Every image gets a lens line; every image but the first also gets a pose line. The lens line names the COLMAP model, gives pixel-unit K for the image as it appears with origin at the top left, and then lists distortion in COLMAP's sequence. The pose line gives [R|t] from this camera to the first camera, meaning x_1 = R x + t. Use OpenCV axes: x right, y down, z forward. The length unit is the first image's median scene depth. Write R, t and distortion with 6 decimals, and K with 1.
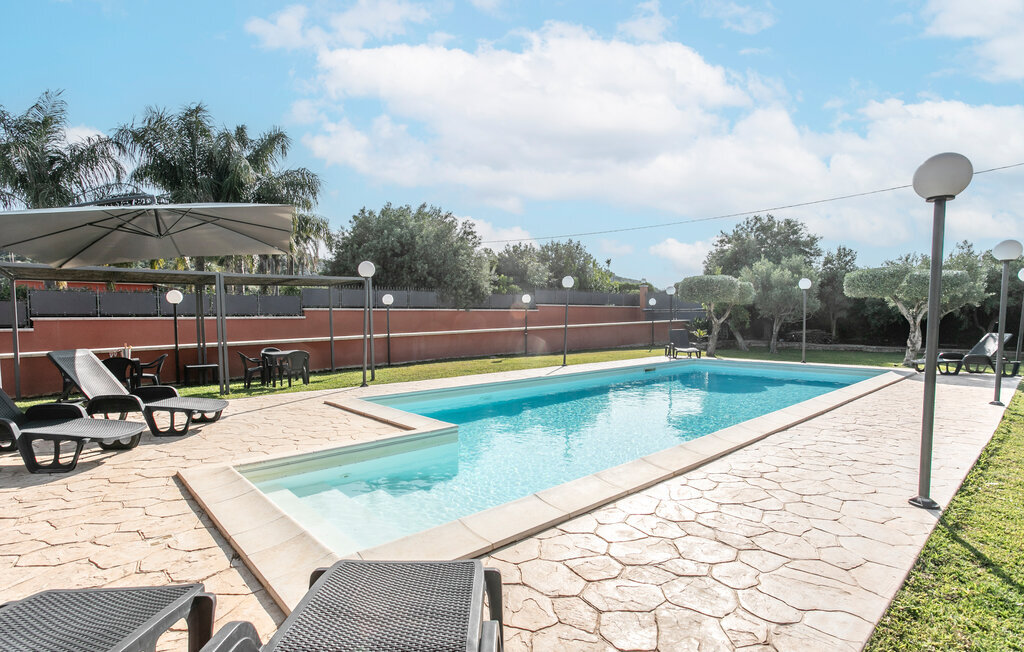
lens RADIAL K [[506.4, 0, 508.5], [0, 506.4, 338.1], [0, 0, 1]] dist [-0.049154, 0.034419]
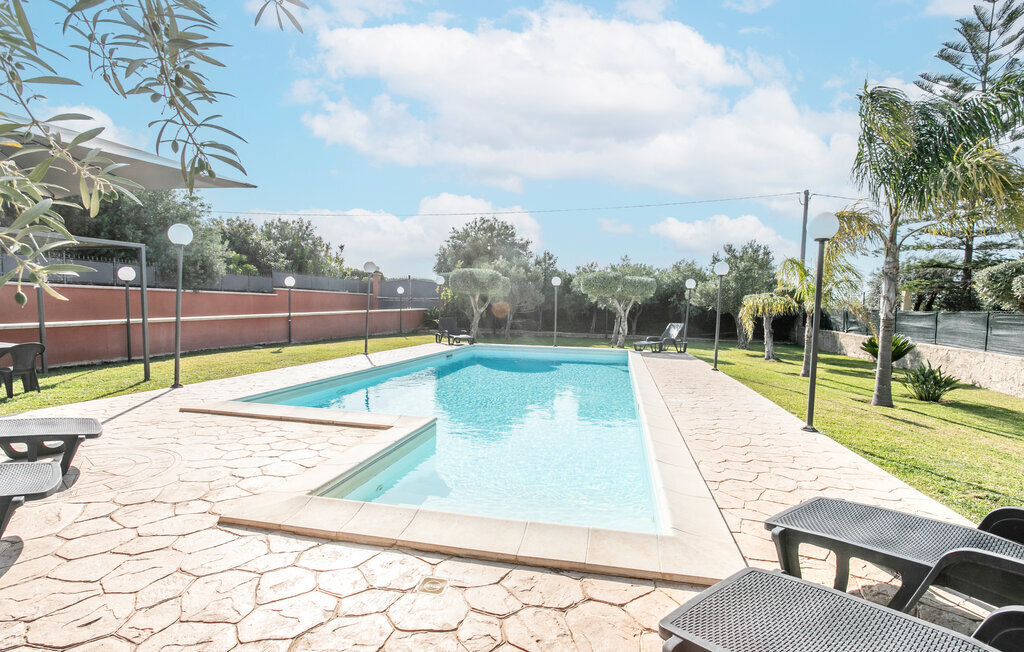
lens RADIAL K [[504.2, 0, 507.6], [0, 504.2, 342.8], [0, 0, 1]] dist [-0.049791, 0.033109]
pose [[0.817429, -0.015916, 0.575809, -0.204657], [-0.002759, 0.999499, 0.031545, 0.002165], [-0.576022, -0.027374, 0.816975, 0.064242]]
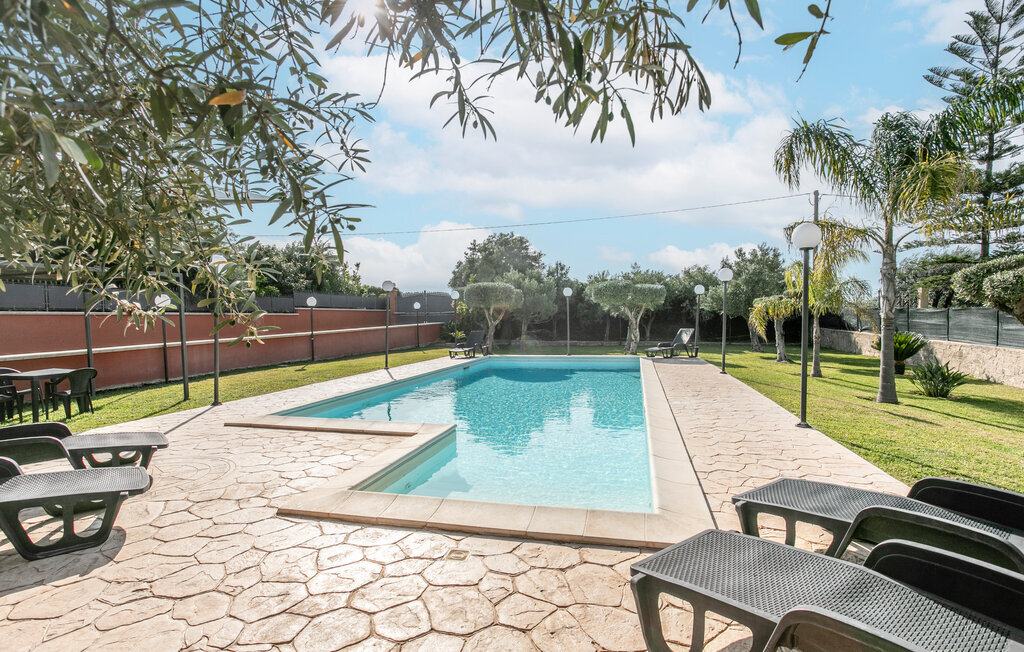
lens RADIAL K [[506.4, 0, 508.5], [0, 506.4, 338.1], [0, 0, 1]] dist [-0.049154, 0.034419]
pose [[0.834135, -0.027017, 0.550898, -0.222485], [0.031429, 0.999505, 0.001430, 0.000061], [-0.550664, 0.016121, 0.834571, 0.030867]]
